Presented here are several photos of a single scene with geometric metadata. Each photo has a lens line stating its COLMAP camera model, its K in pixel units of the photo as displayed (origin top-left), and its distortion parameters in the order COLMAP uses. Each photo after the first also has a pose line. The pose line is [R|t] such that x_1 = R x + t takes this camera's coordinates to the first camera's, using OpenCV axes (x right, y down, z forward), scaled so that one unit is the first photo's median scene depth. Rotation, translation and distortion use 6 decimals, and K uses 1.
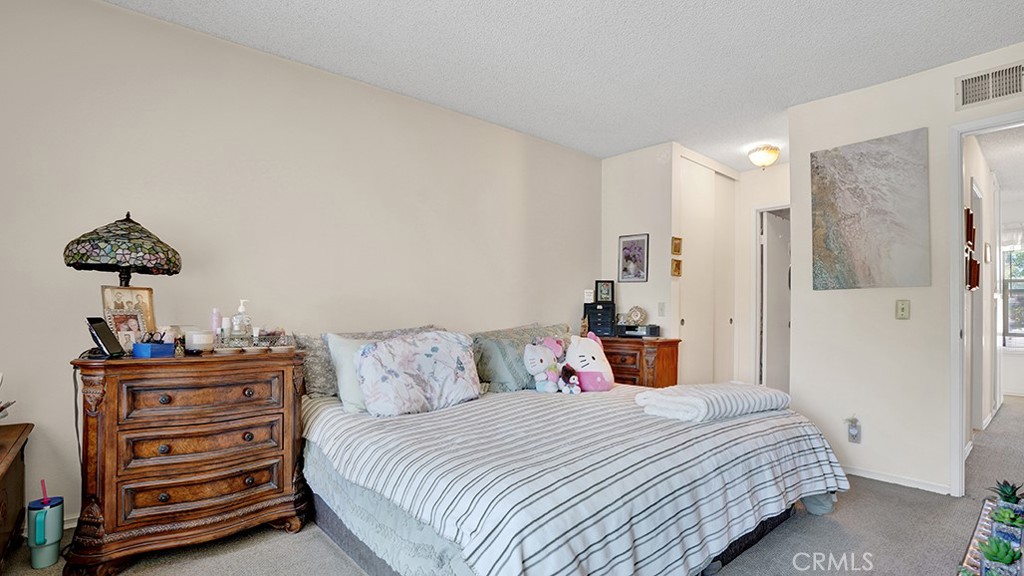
lens RADIAL K [[482.4, 0, 512.0], [0, 482.4, 288.0], [0, 0, 1]] dist [-0.045569, 0.000017]
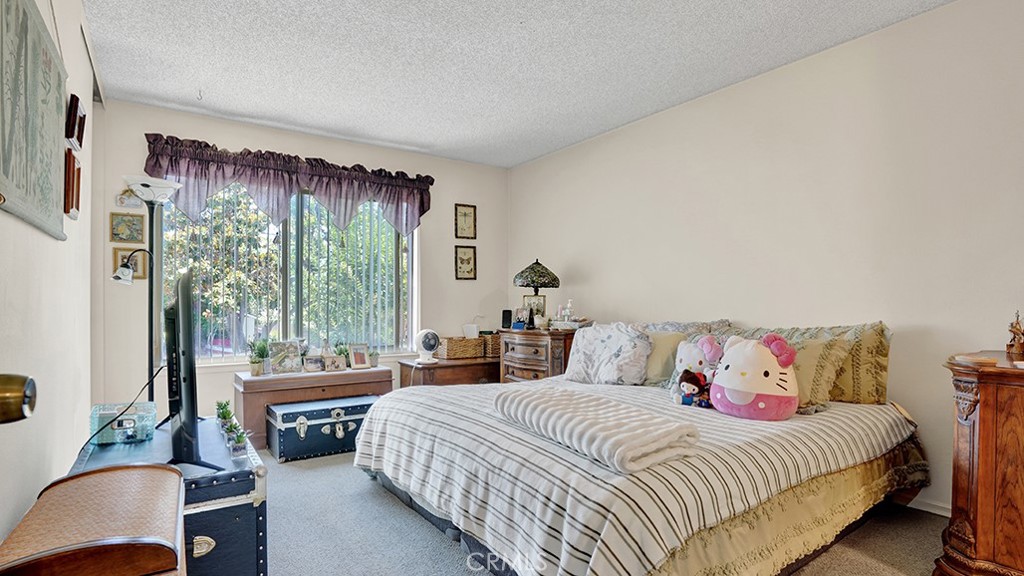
lens RADIAL K [[505.8, 0, 512.0], [0, 505.8, 288.0], [0, 0, 1]] dist [-0.043062, 0.000260]
pose [[0.003487, -0.045189, -0.998972, 1.343446], [0.030710, 0.998512, -0.045061, 0.062079], [0.999522, -0.030521, 0.004869, 0.884510]]
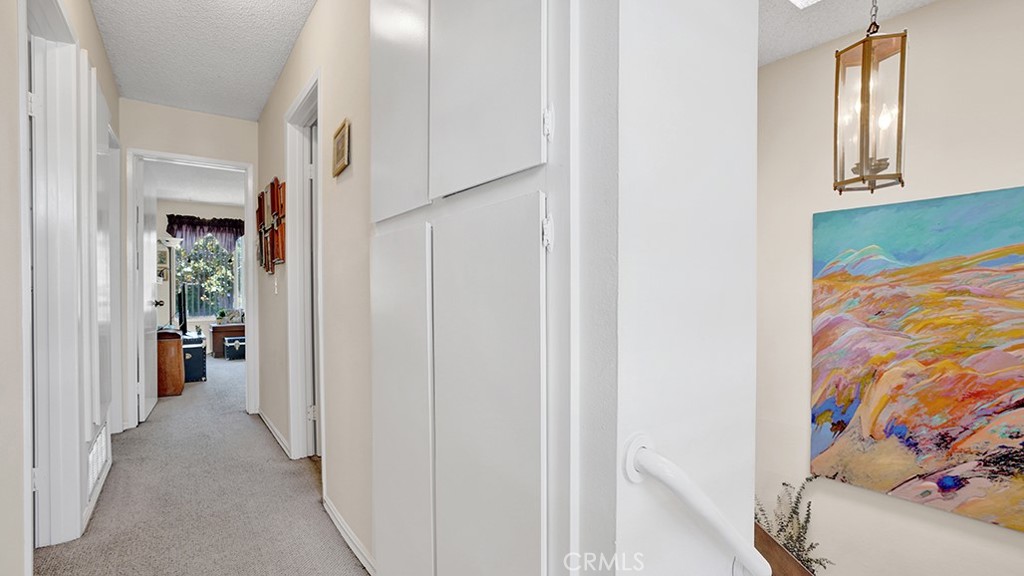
lens RADIAL K [[482.4, 0, 512.0], [0, 482.4, 288.0], [0, 0, 1]] dist [-0.045569, 0.000017]
pose [[0.015970, -0.021888, -0.999633, 2.907543], [0.027782, 0.999384, -0.021438, 0.111923], [0.999486, -0.027430, 0.016568, 1.948956]]
